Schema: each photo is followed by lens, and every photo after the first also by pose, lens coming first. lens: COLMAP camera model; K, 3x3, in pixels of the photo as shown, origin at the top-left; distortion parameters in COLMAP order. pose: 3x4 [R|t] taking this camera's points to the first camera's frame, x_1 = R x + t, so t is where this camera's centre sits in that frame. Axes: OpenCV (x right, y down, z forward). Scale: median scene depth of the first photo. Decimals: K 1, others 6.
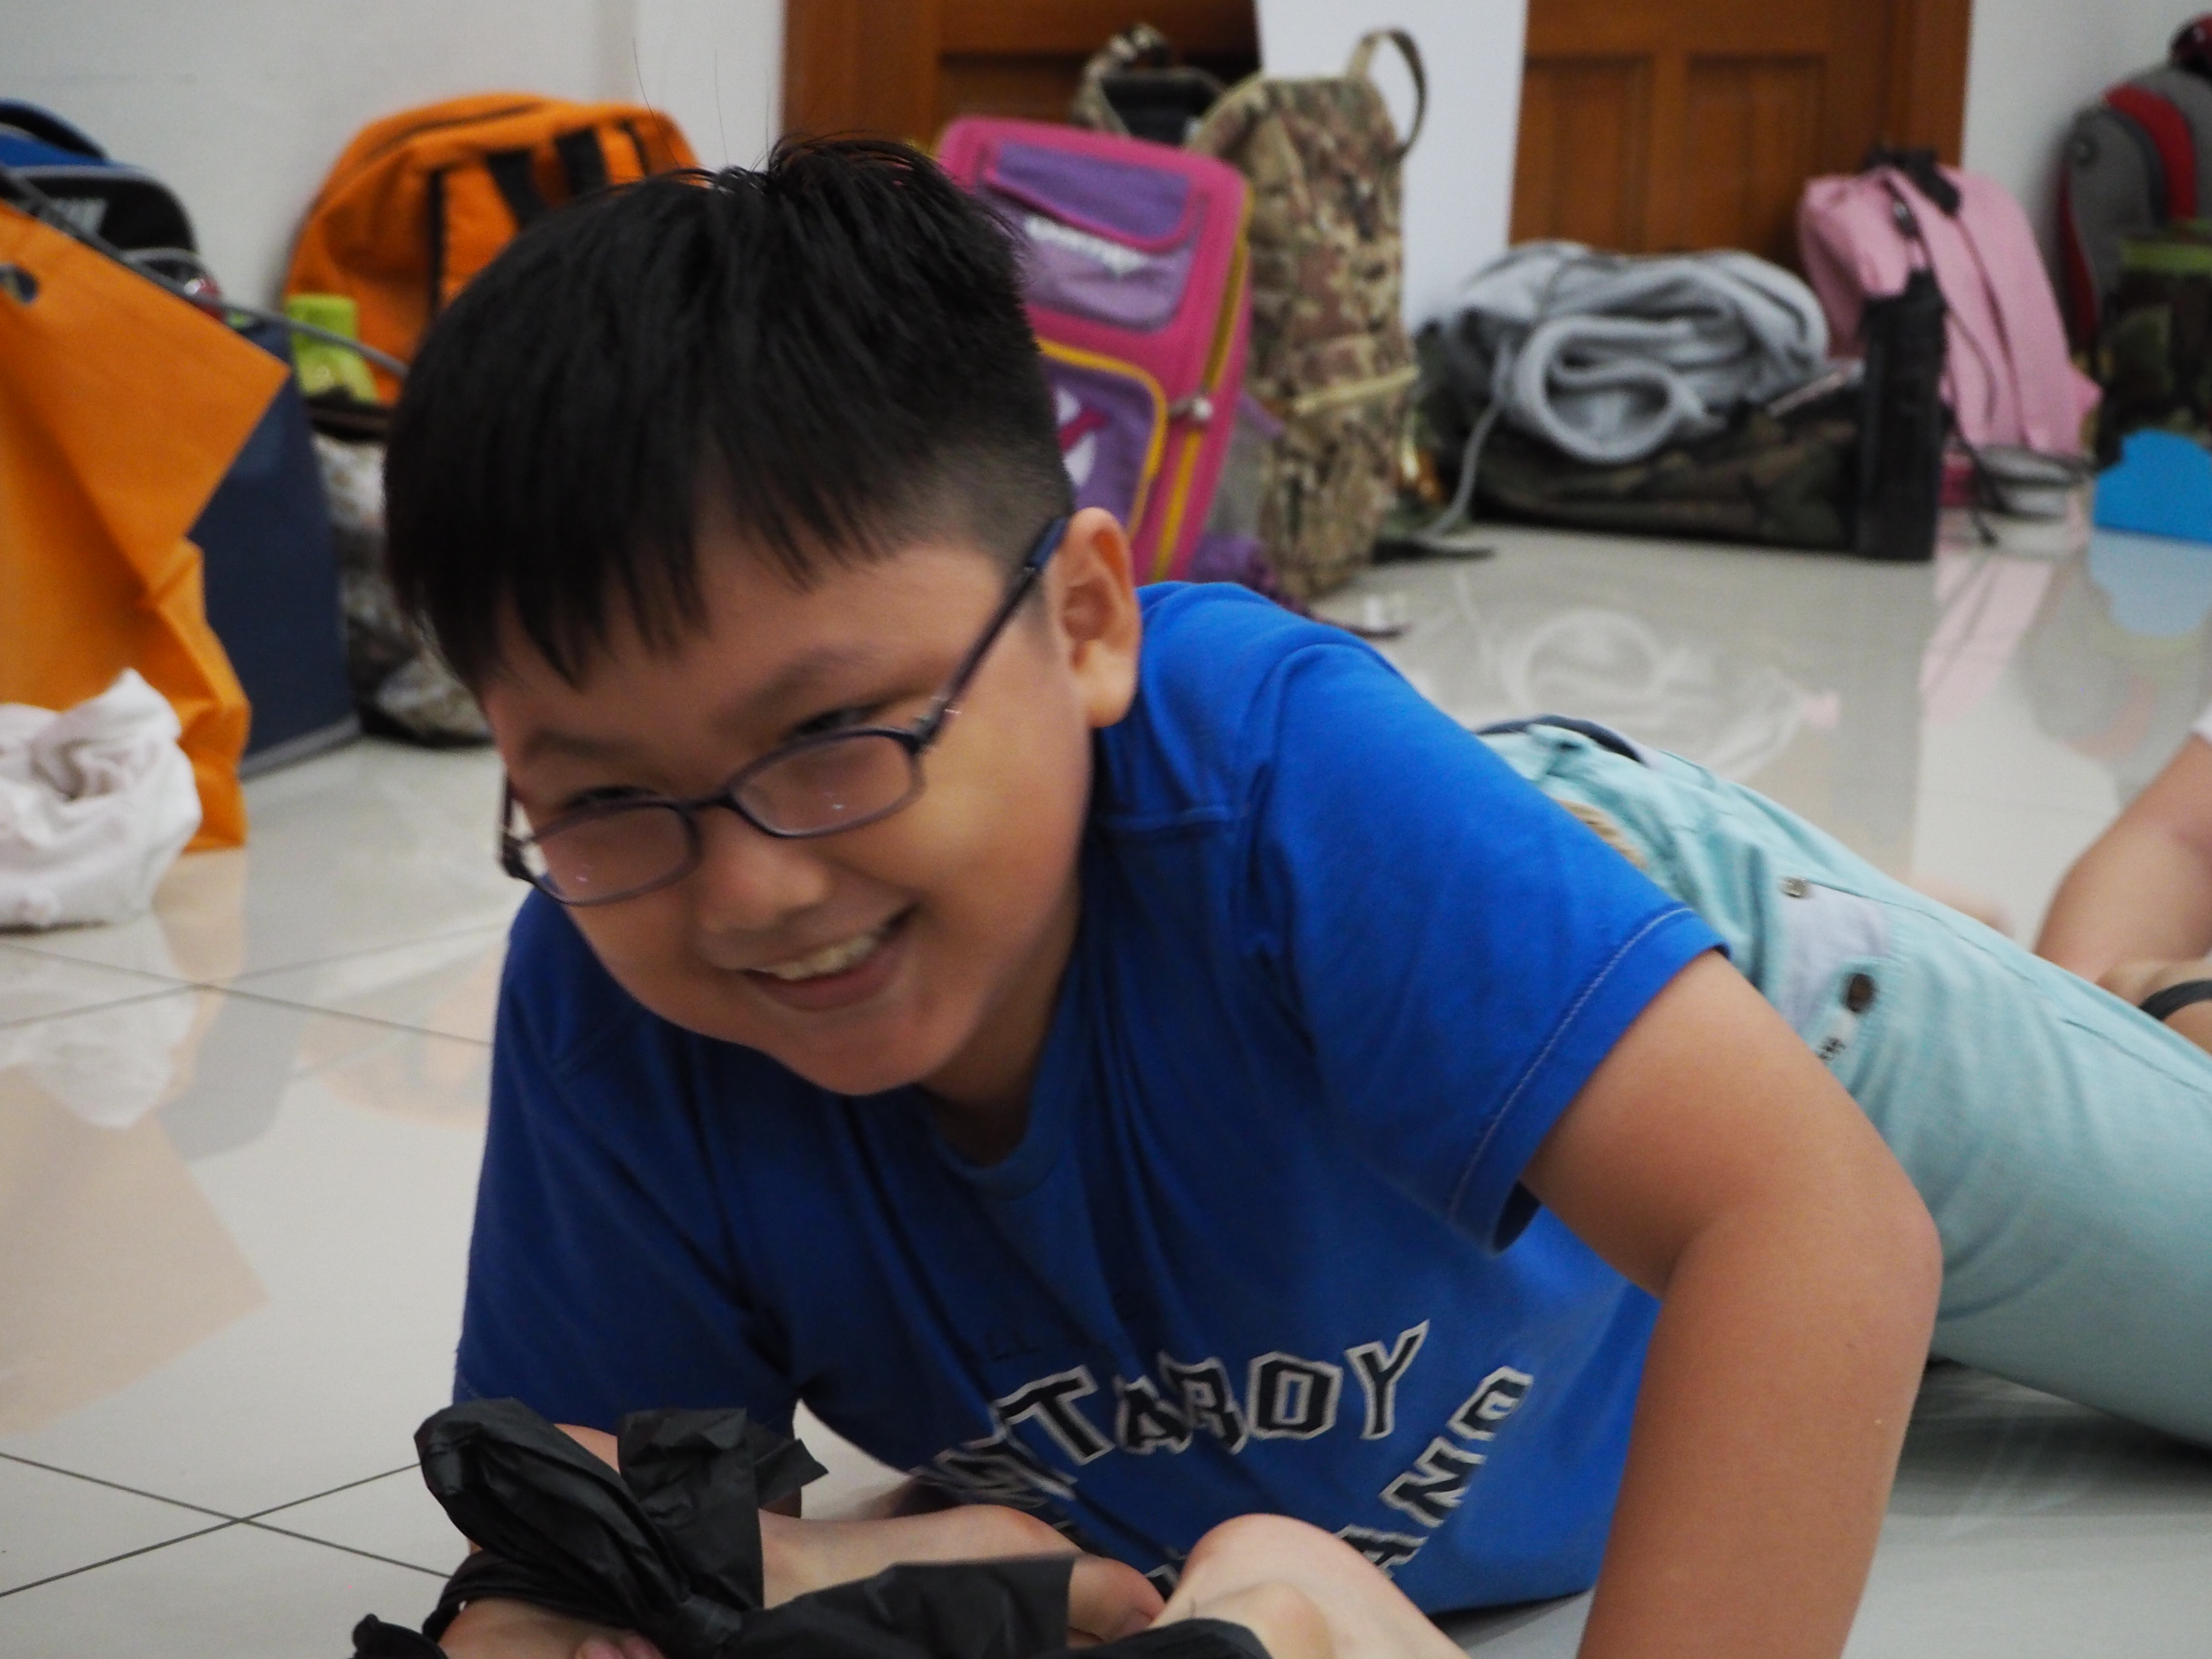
lens RADIAL K [[5471.9, 0, 1106.0], [0, 5471.9, 829.5], [0, 0, 1]] dist [0.101487, 0.709010]
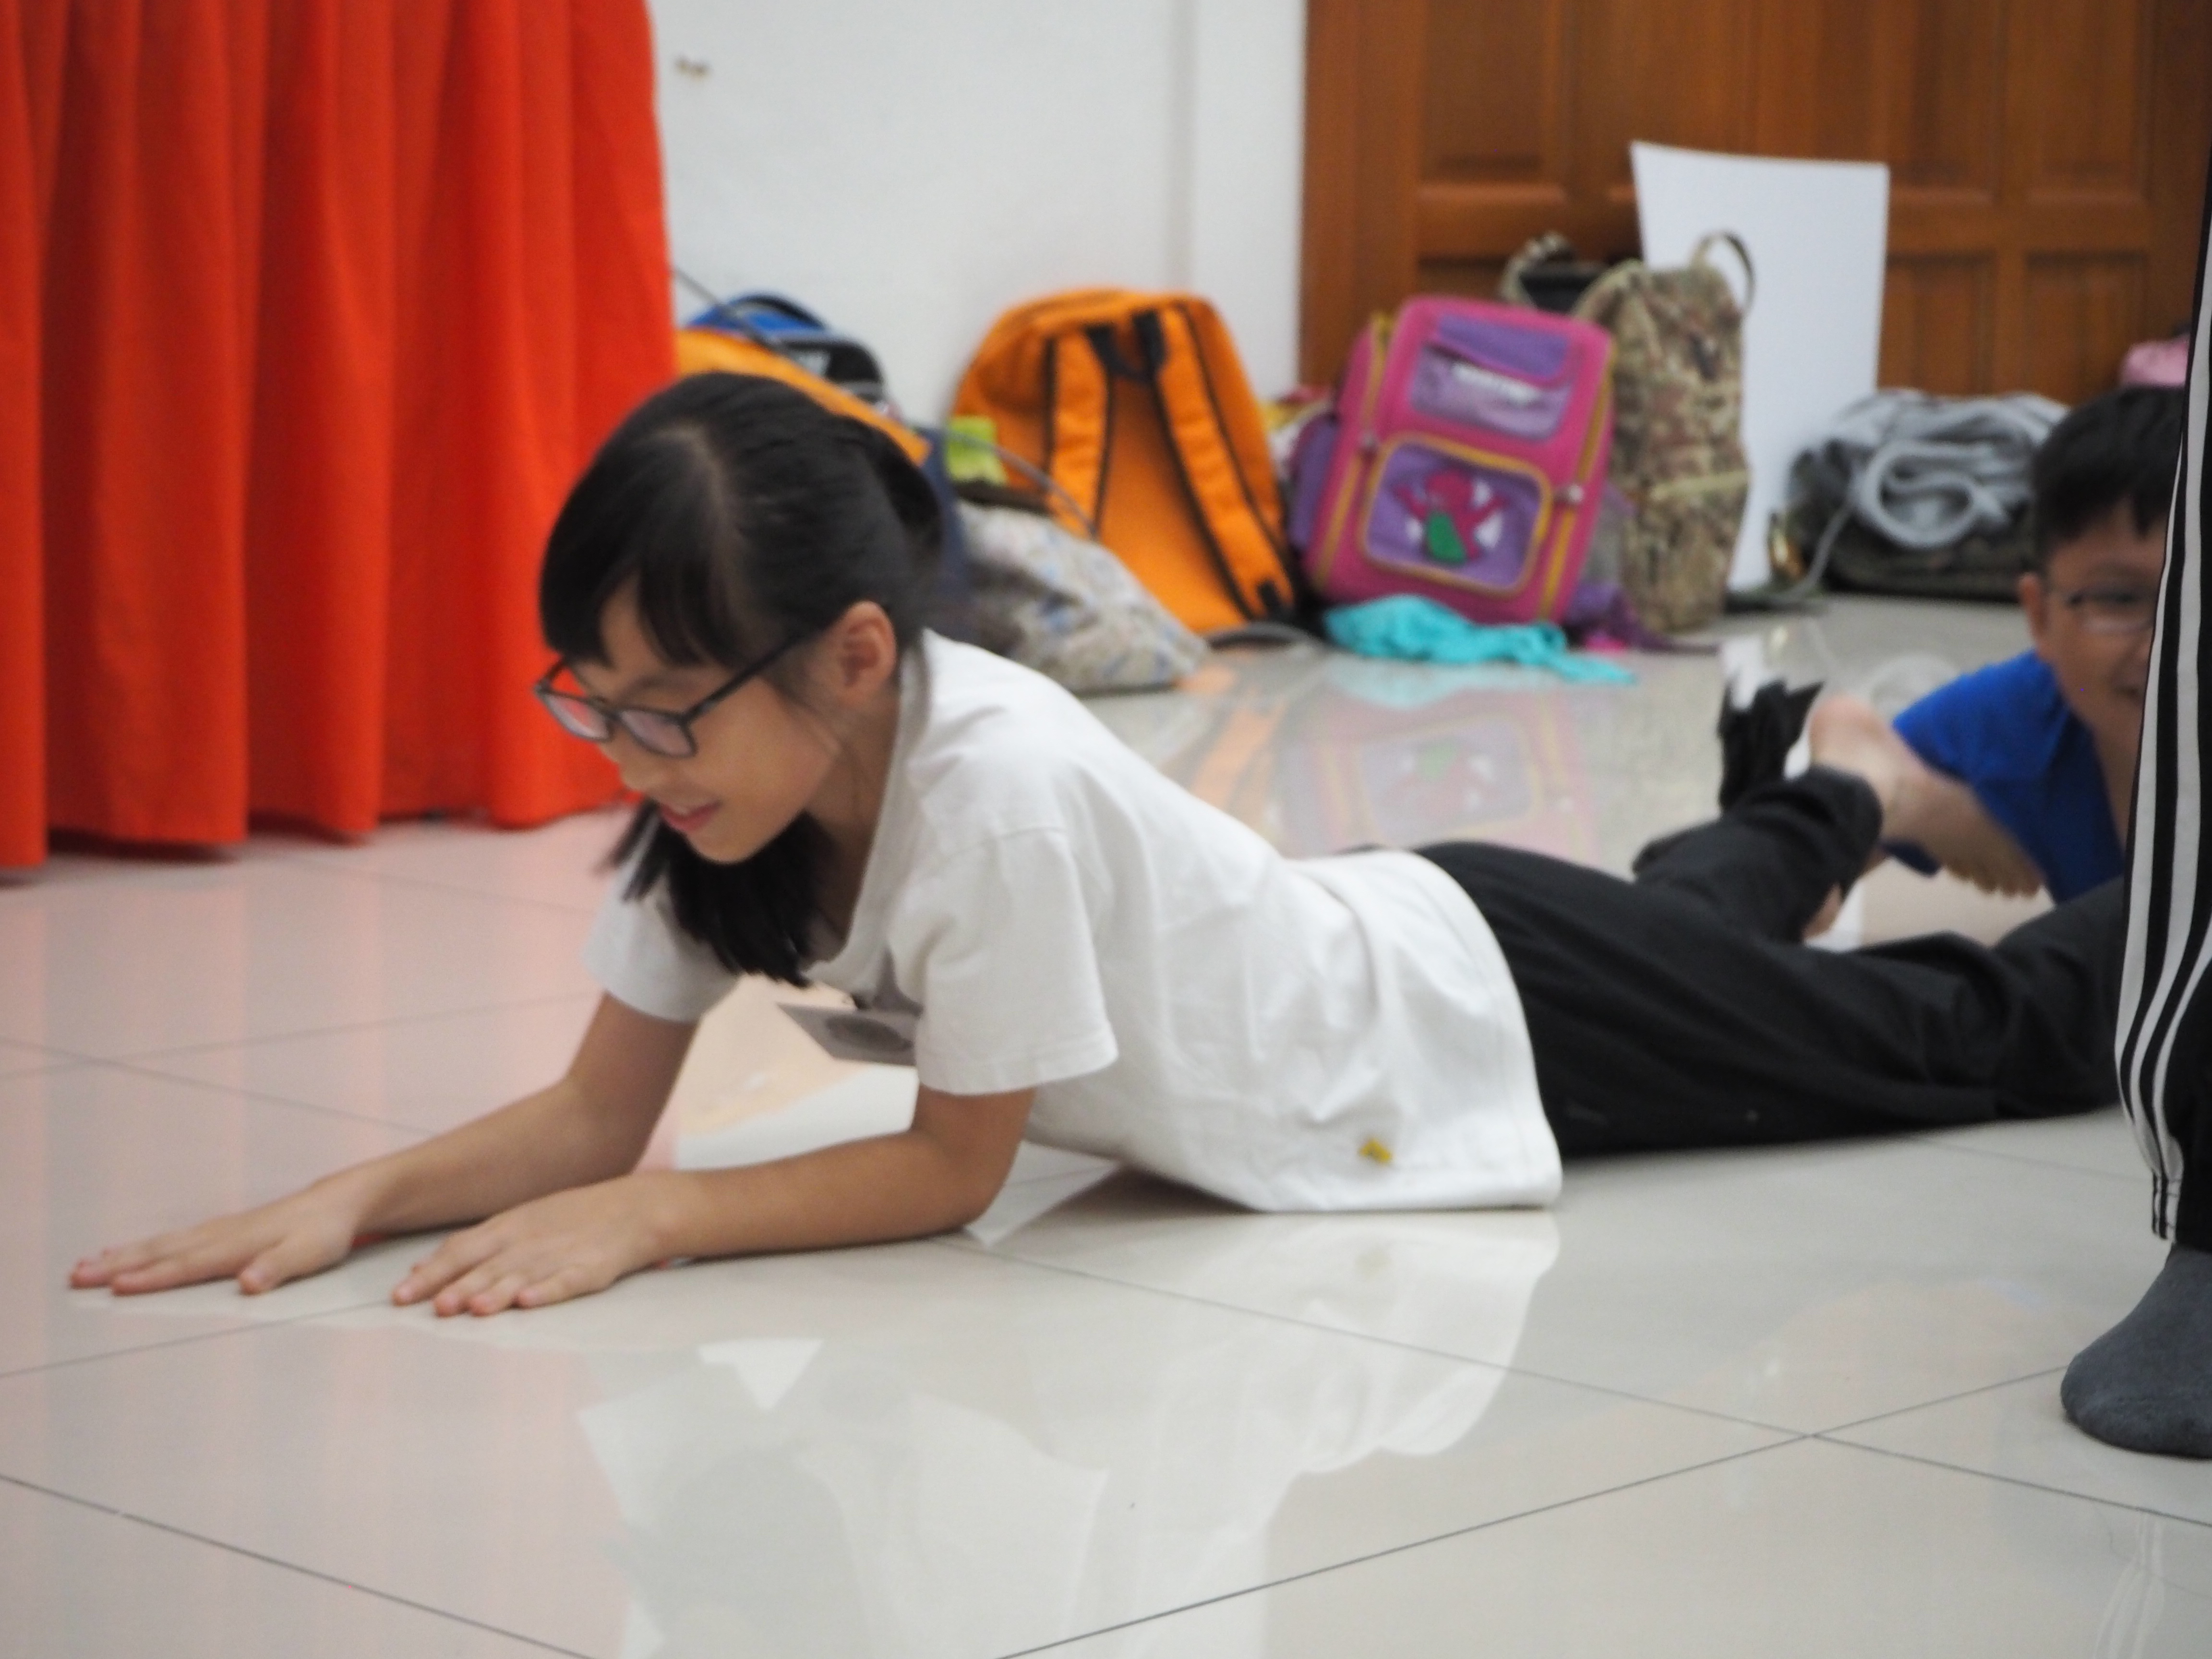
lens RADIAL K [[5232.0, 0, 1106.0], [0, 5232.0, 829.5], [0, 0, 1]] dist [-0.024653, -0.832432]
pose [[0.990840, -0.003171, -0.135003, 0.076860], [-0.001589, 0.999381, -0.035137, 0.057688], [0.135031, 0.035029, 0.990222, -0.366317]]
